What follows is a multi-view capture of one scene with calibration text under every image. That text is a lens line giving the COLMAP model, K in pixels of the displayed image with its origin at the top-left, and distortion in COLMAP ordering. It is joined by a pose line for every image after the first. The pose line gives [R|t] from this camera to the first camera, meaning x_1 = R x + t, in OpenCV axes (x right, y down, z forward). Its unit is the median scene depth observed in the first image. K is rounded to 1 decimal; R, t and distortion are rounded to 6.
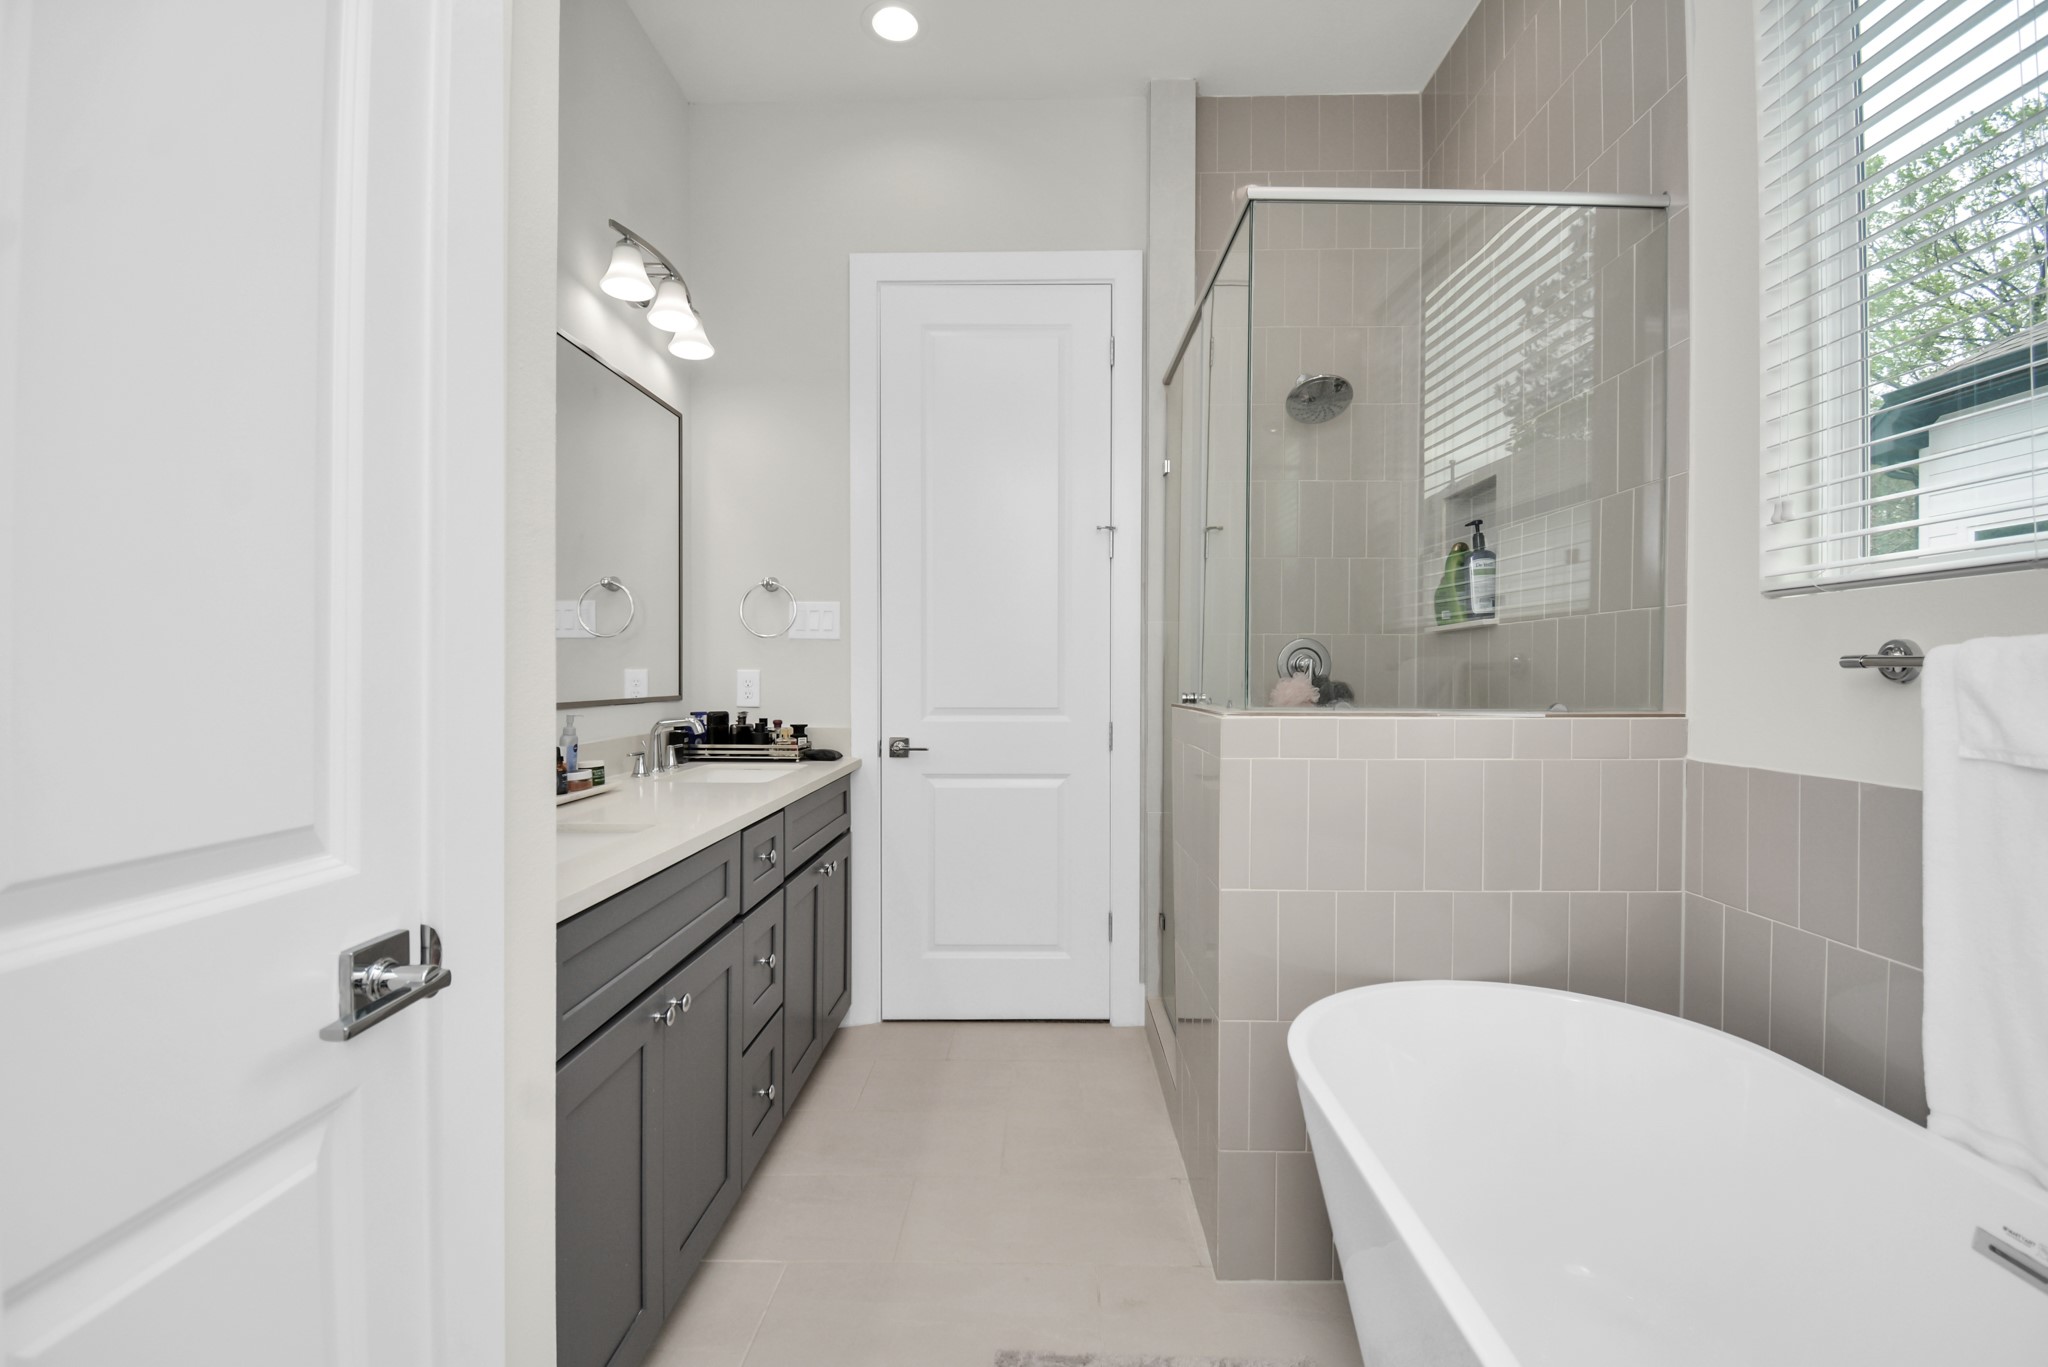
lens RADIAL K [[949.3, 0, 1024.0], [0, 949.3, 683.5], [0, 0, 1]] dist [-0.000316, -0.000728]
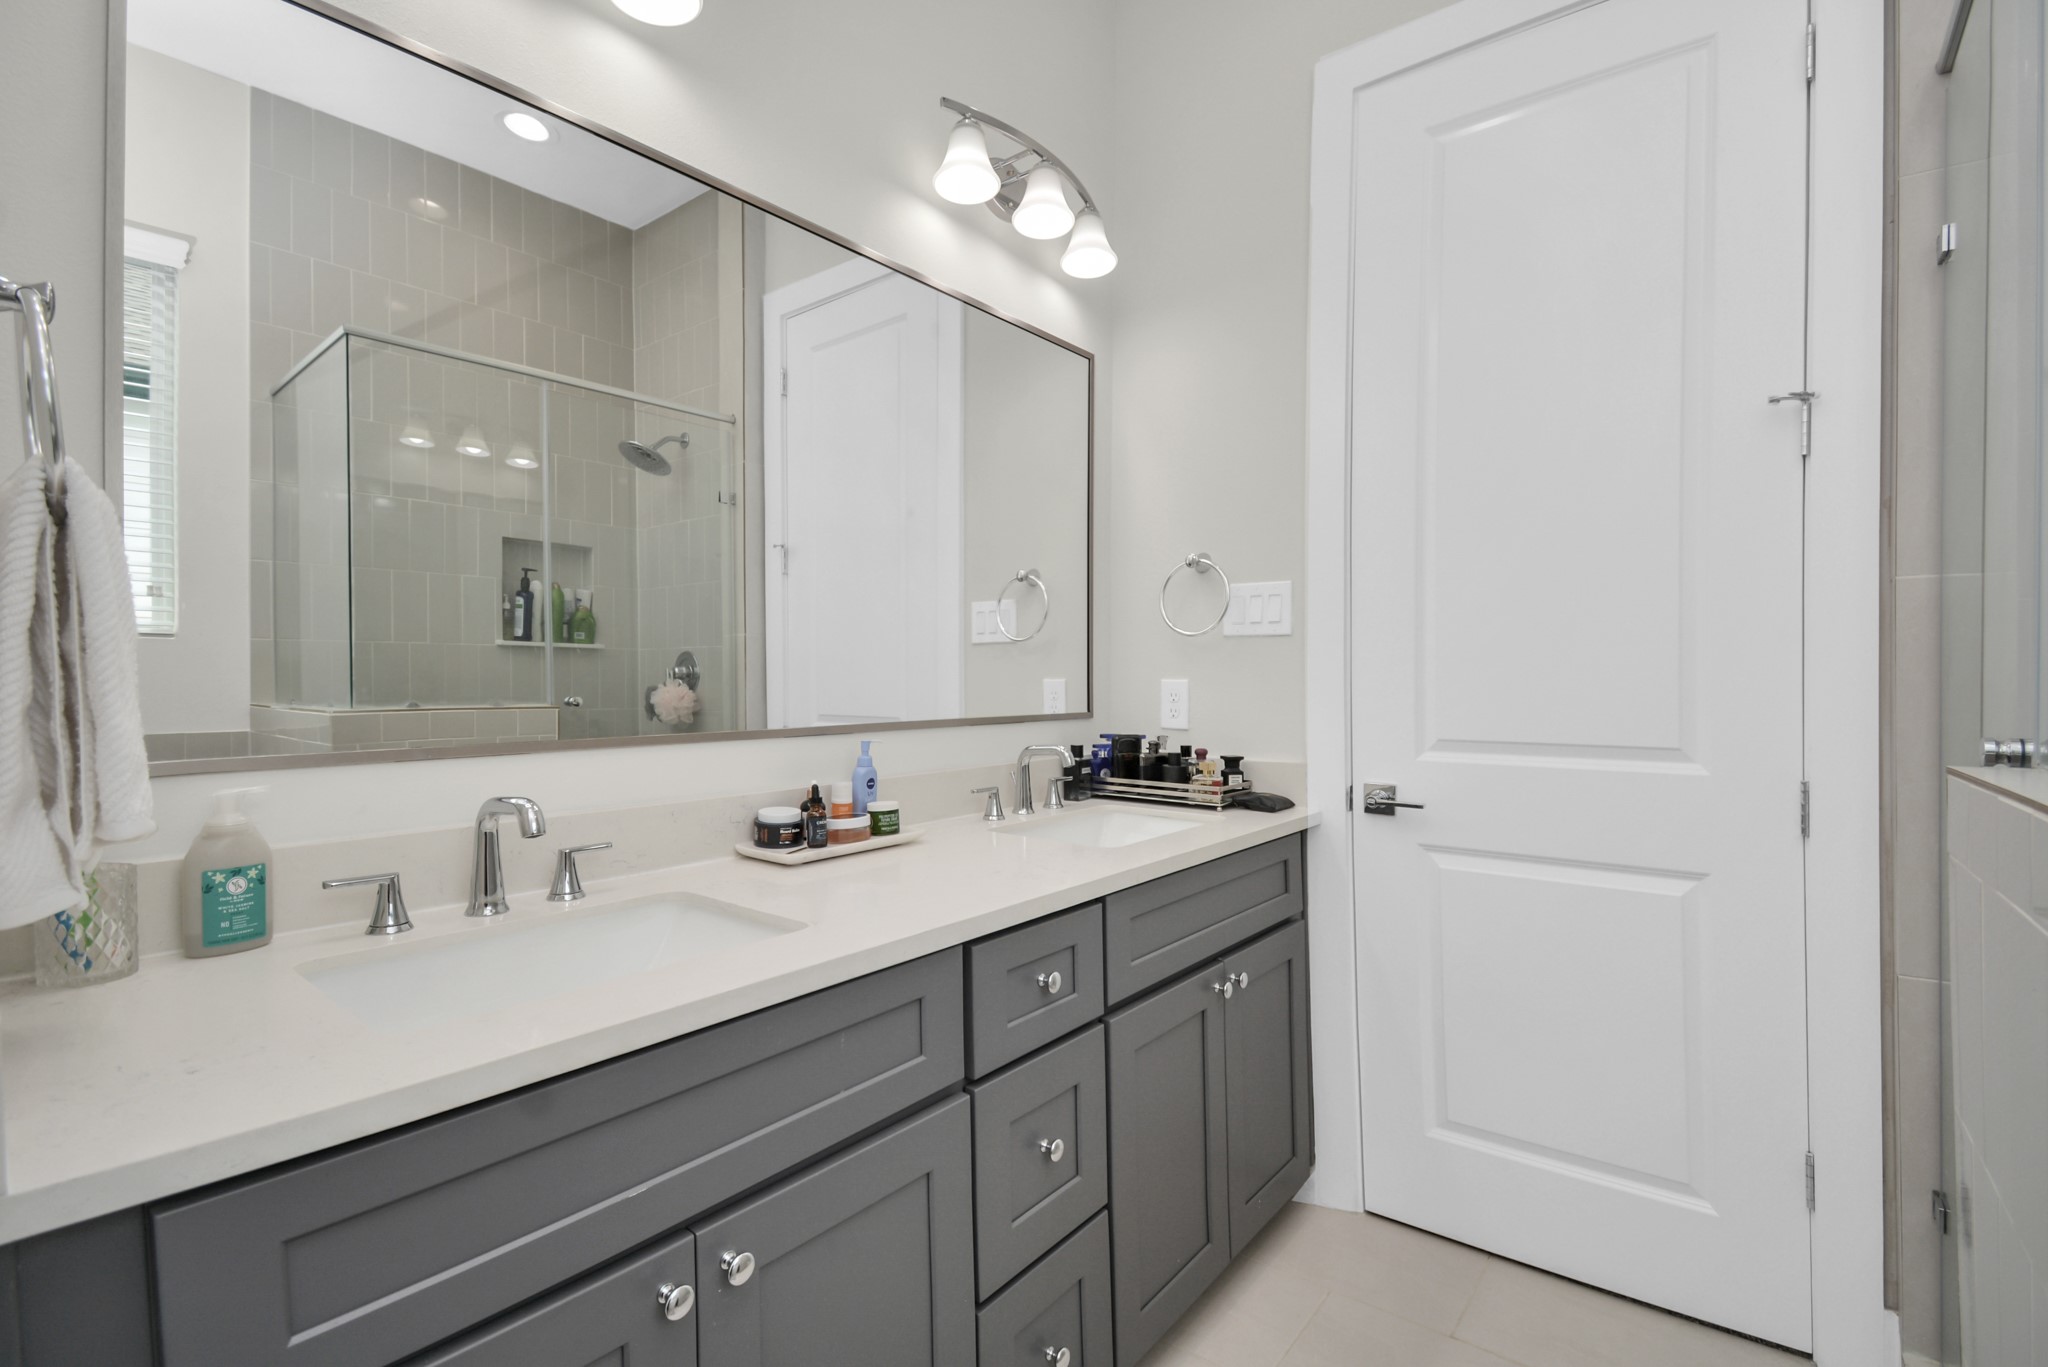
lens RADIAL K [[921.6, 0, 1022.5], [0, 921.6, 686.4], [0, 0, 1]] dist [0.012204, -0.017234]
pose [[0.789051, 0.001433, -0.614326, 0.064001], [-0.004205, 0.999986, -0.003068, -0.006593], [0.614314, 0.005005, 0.789046, 0.366056]]
